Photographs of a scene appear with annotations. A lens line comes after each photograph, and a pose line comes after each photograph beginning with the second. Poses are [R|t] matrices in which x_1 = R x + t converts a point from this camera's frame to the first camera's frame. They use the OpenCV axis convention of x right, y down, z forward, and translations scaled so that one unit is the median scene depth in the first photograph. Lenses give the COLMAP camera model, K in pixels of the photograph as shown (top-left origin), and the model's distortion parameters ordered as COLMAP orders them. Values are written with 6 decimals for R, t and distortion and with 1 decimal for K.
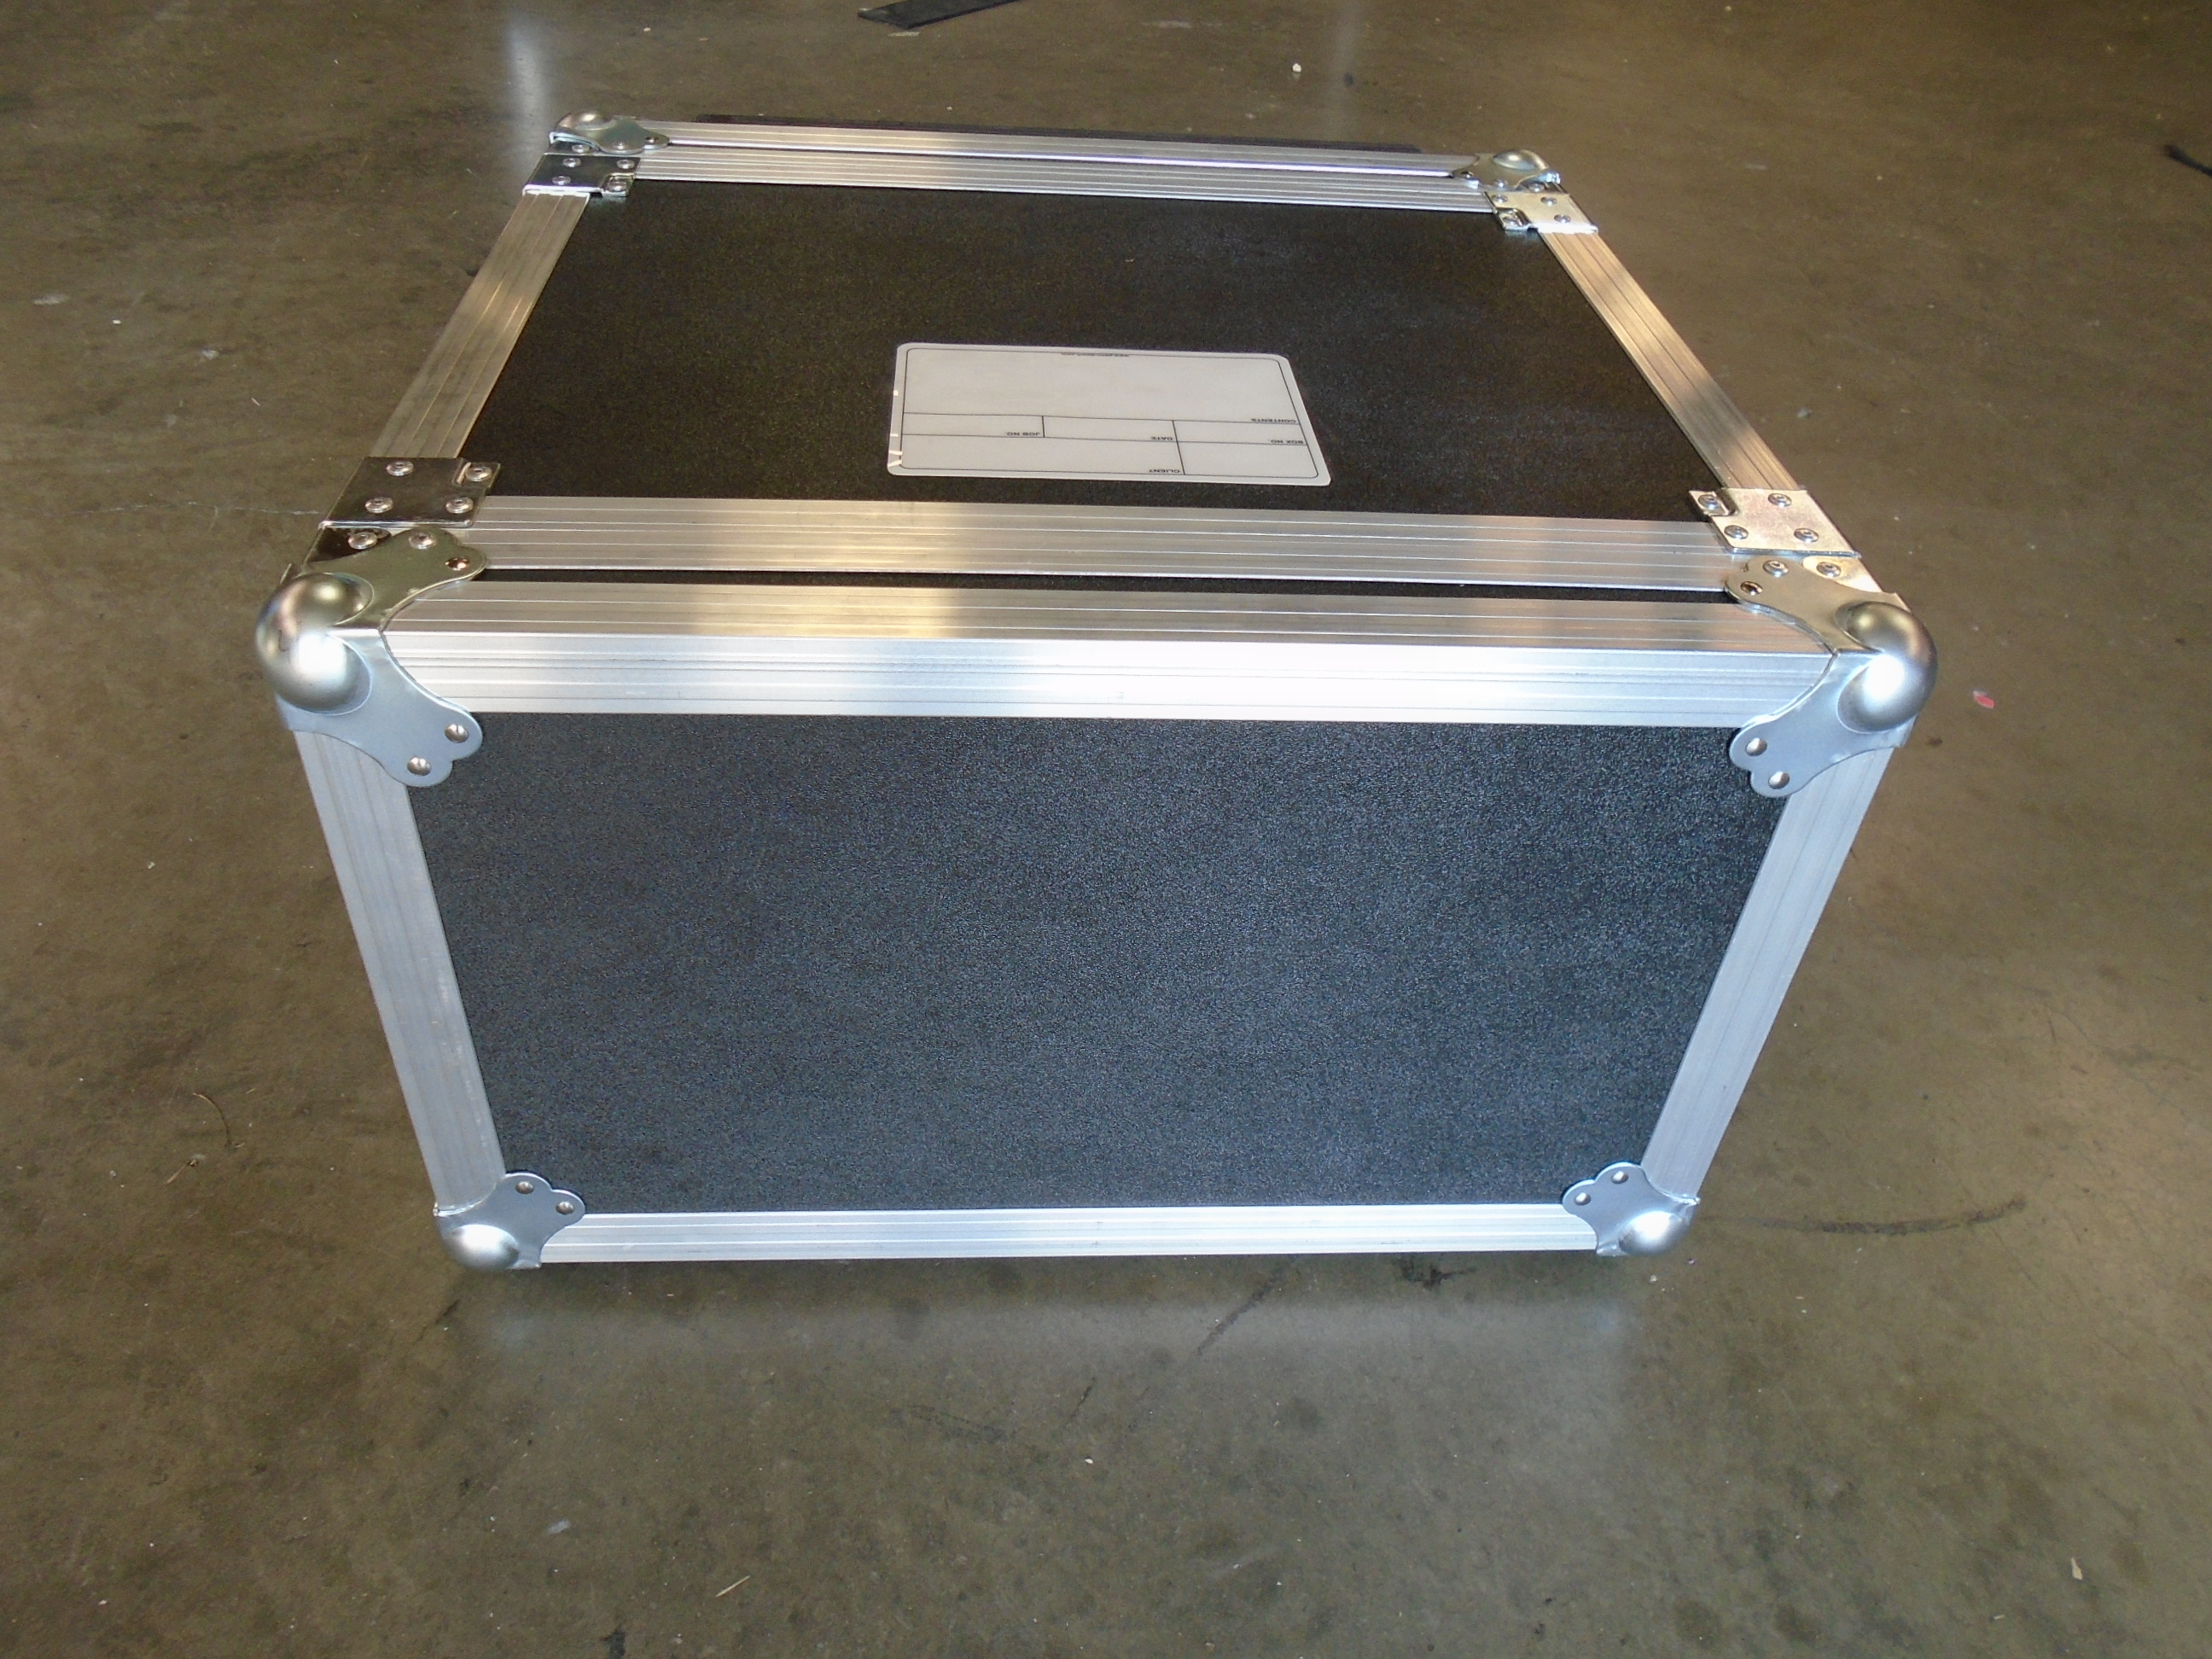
lens RADIAL K [[1687.2, 0, 1118.8], [0, 1687.2, 824.6], [0, 0, 1]] dist [-0.013387, 0.001460]
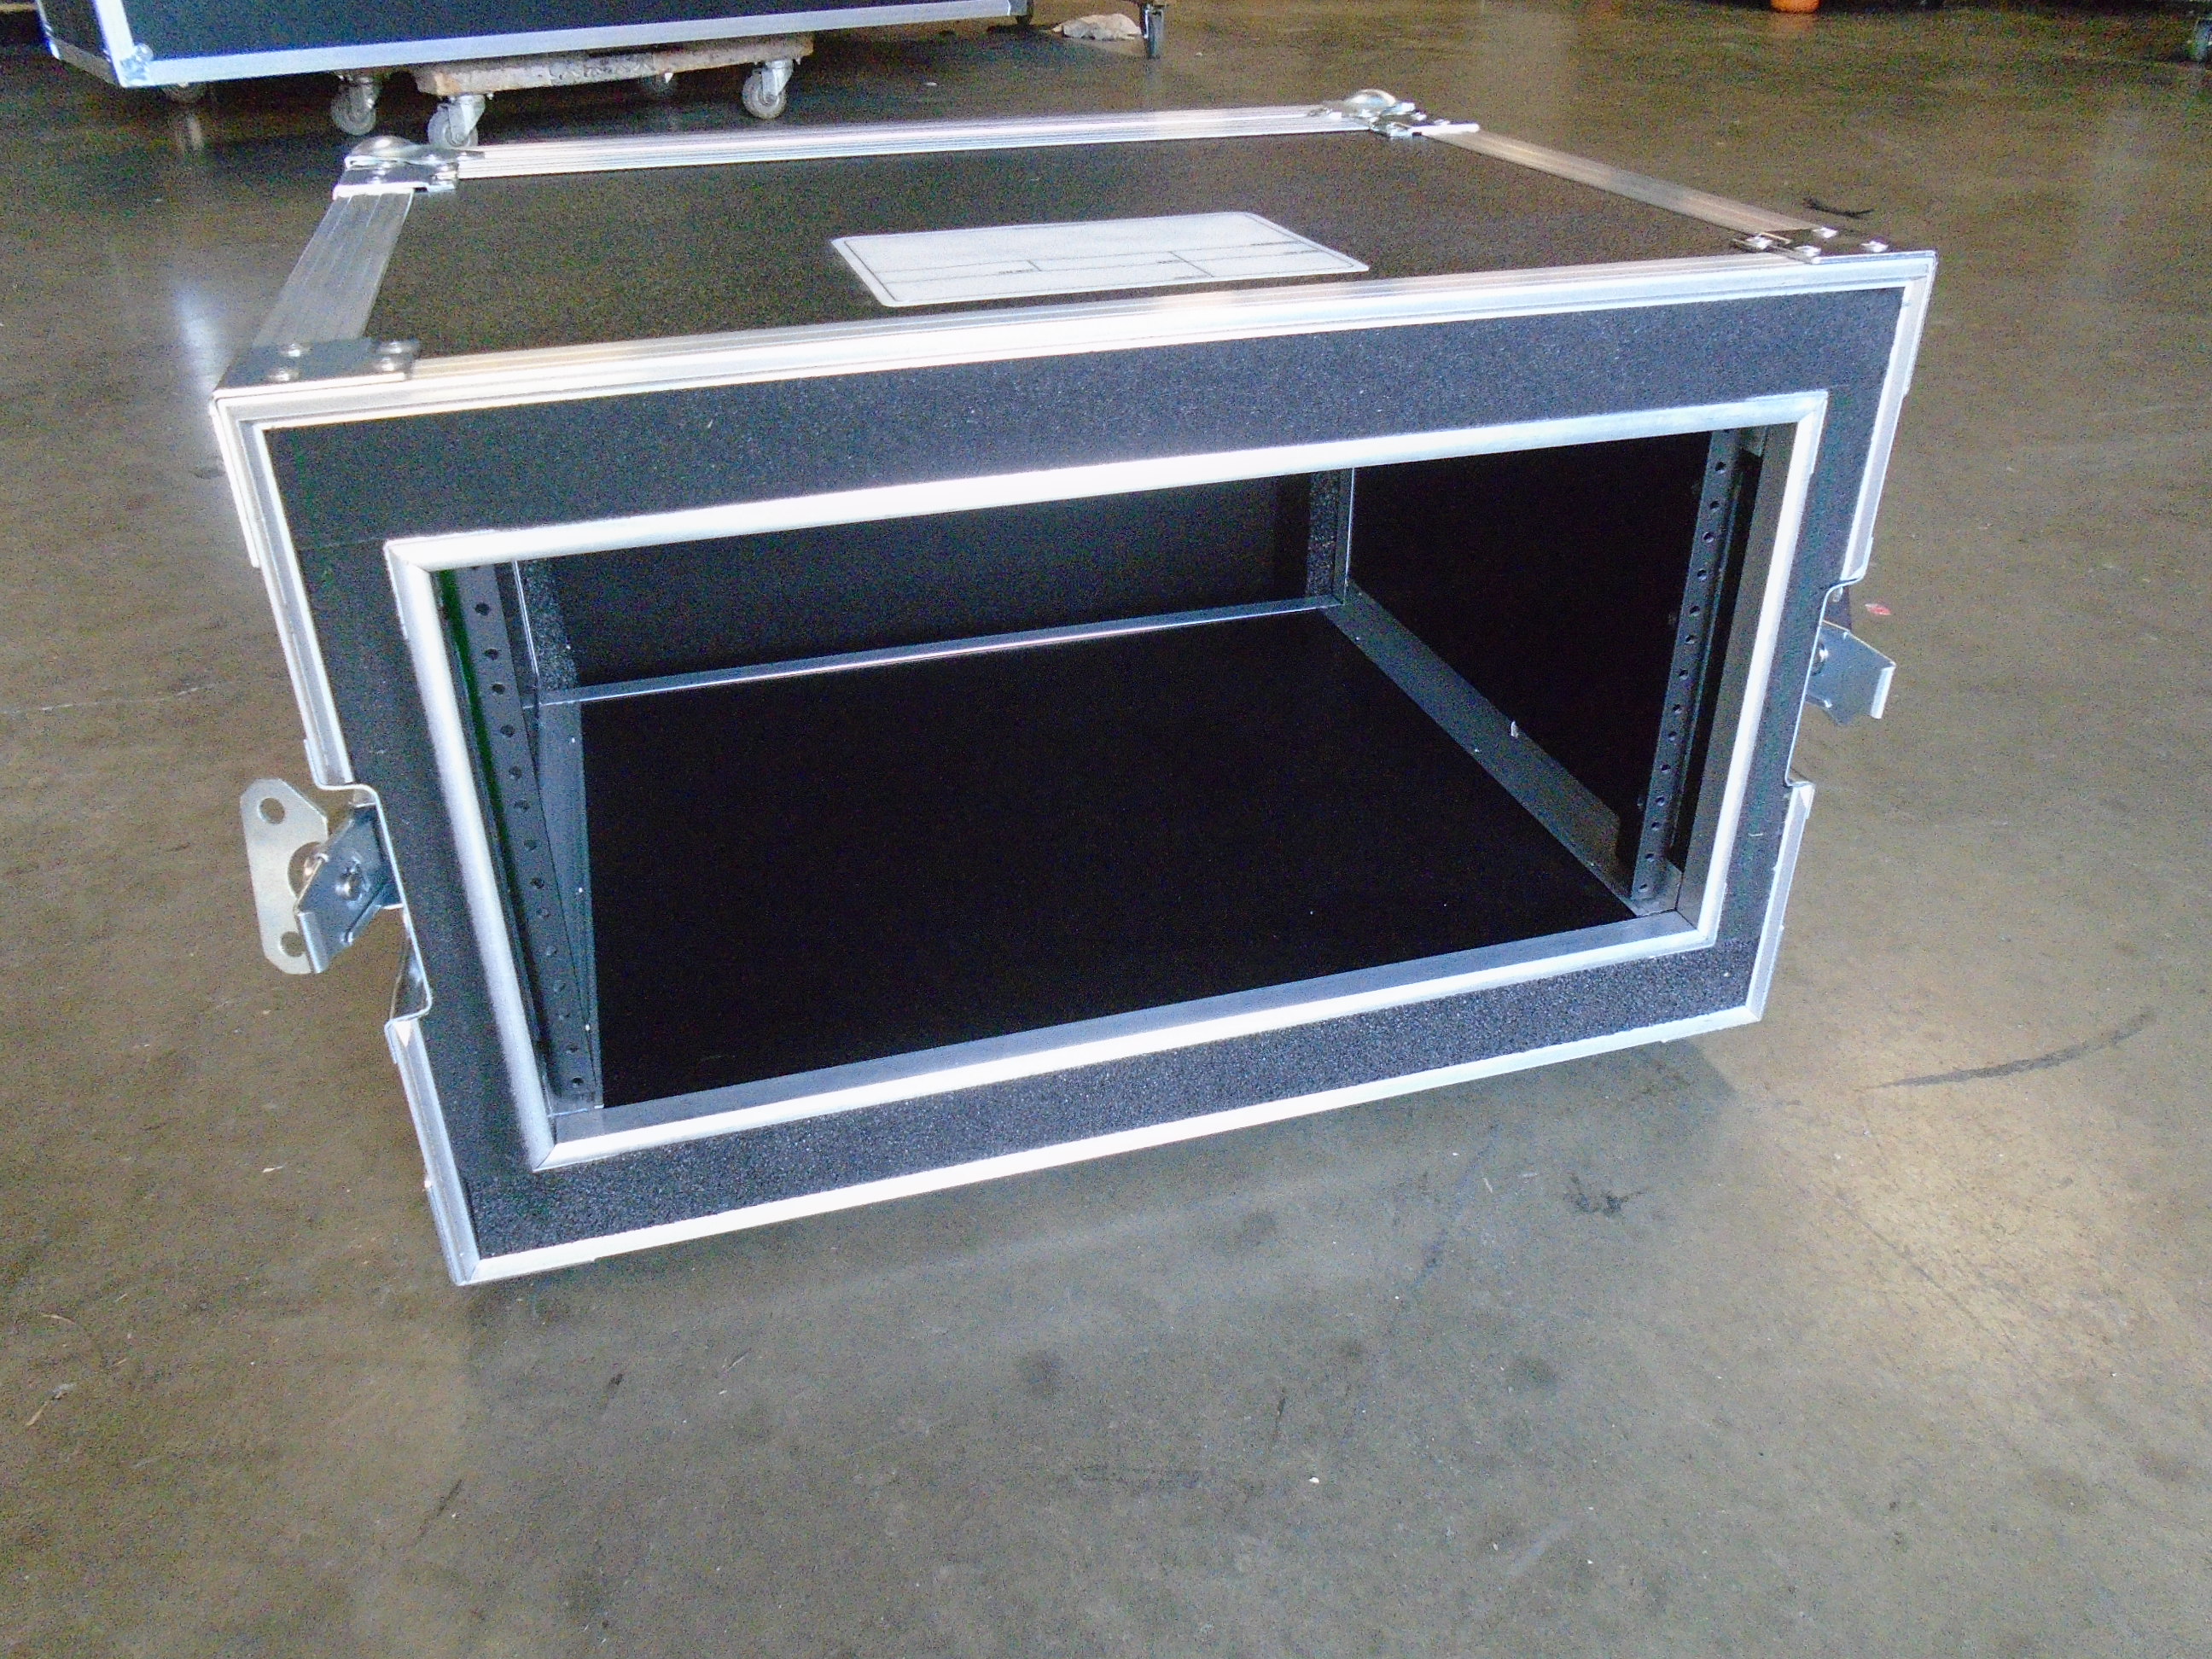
lens RADIAL K [[1687.2, 0, 1096.9], [0, 1687.2, 833.4], [0, 0, 1]] dist [-0.013387, 0.001460]
pose [[0.971583, -0.173867, 0.160616, -0.184593], [0.197513, 0.969468, -0.145327, 0.167011], [-0.130445, 0.172921, 0.976259, 0.168464]]
